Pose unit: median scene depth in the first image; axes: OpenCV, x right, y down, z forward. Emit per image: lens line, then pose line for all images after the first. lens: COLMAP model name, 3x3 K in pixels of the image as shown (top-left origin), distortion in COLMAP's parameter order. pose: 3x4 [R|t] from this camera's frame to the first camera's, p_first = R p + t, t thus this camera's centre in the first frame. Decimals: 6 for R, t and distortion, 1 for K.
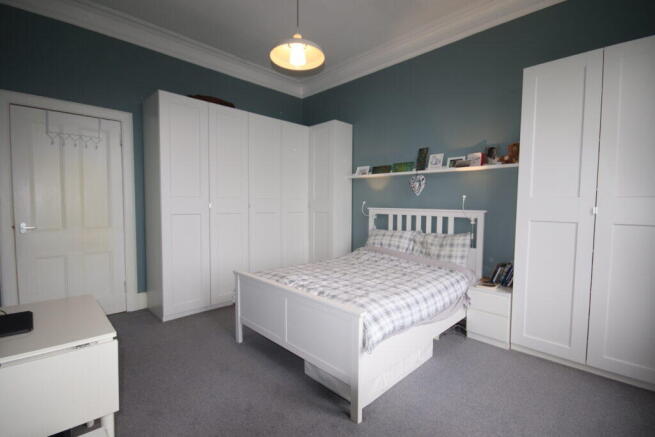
lens RADIAL K [[304.4, 0, 327.5], [0, 304.4, 218.5], [0, 0, 1]] dist [0.001674, 0.000223]
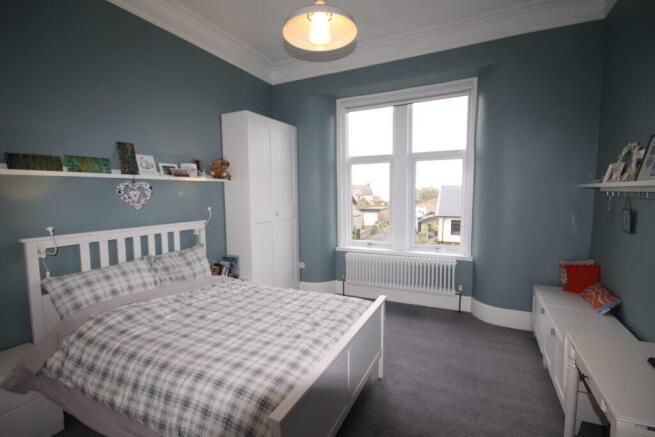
lens RADIAL K [[304.4, 0, 327.5], [0, 304.4, 218.5], [0, 0, 1]] dist [0.001674, 0.000223]
pose [[-0.337794, -0.073115, 0.938376, -0.549185], [0.073164, 0.991922, 0.103625, -0.097589], [-0.938372, 0.103659, -0.329715, 0.837962]]
